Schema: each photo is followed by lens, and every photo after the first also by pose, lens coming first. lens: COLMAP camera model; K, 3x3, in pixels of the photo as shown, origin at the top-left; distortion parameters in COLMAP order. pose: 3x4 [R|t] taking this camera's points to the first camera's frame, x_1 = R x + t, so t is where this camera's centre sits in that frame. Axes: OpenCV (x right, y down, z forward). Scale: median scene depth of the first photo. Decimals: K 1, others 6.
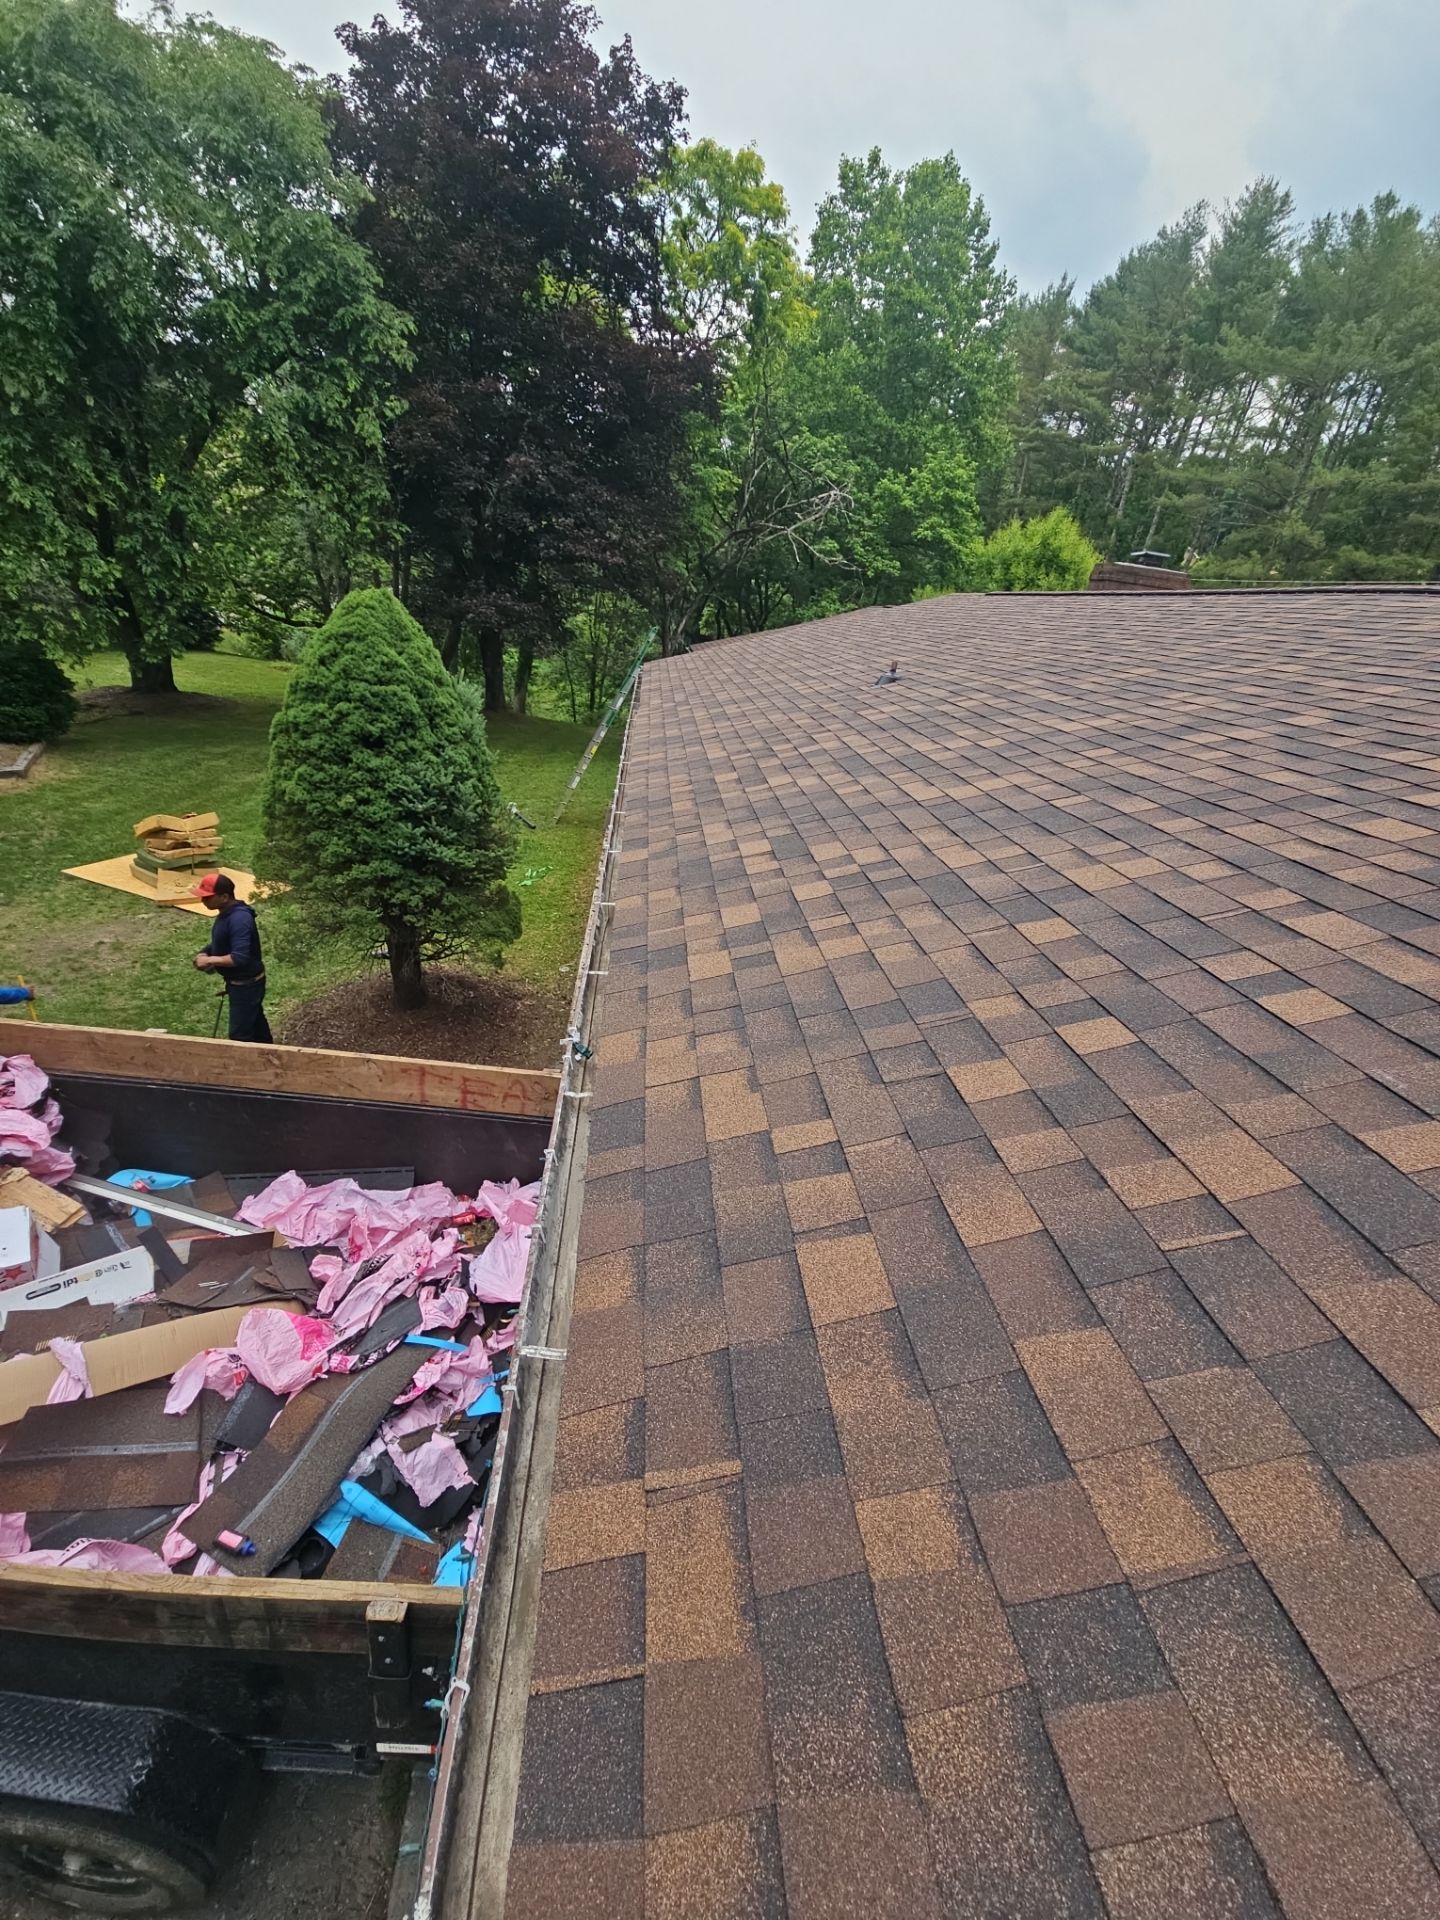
lens RADIAL K [[773.7, 0, 718.9], [0, 773.7, 961.7], [0, 0, 1]] dist [0.012212, -0.009155]
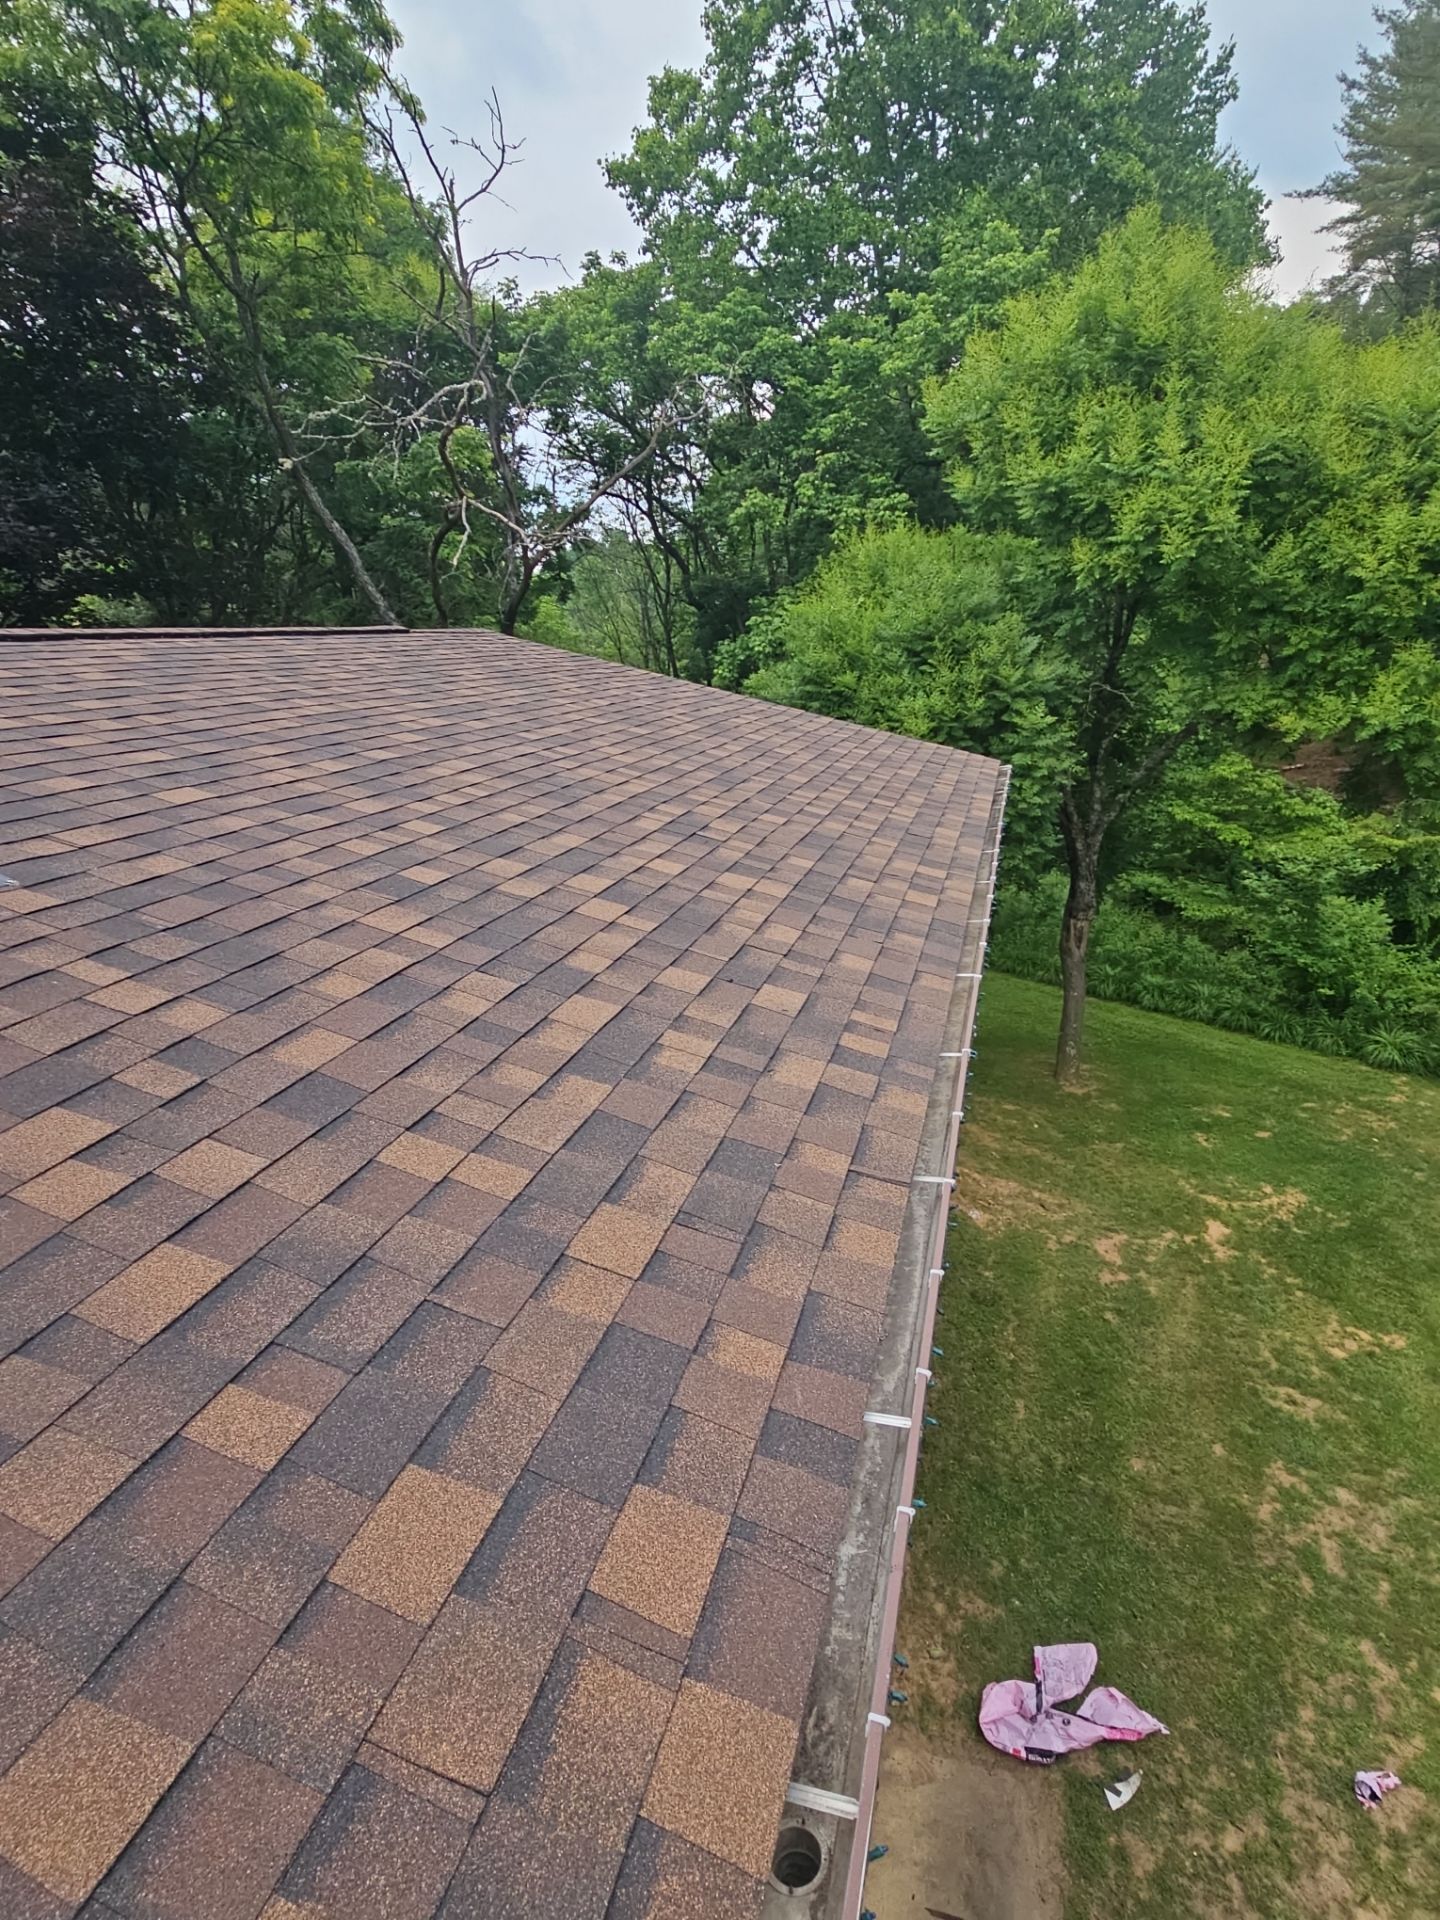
lens RADIAL K [[1020.3, 0, 720.0], [0, 1020.3, 960.0], [0, 0, 1]] dist [0.003489, -0.001255]
pose [[0.909957, -0.114038, -0.398715, 0.416685], [0.054534, 0.986004, -0.157551, -0.201538], [0.411102, 0.121621, 0.903440, 0.563983]]
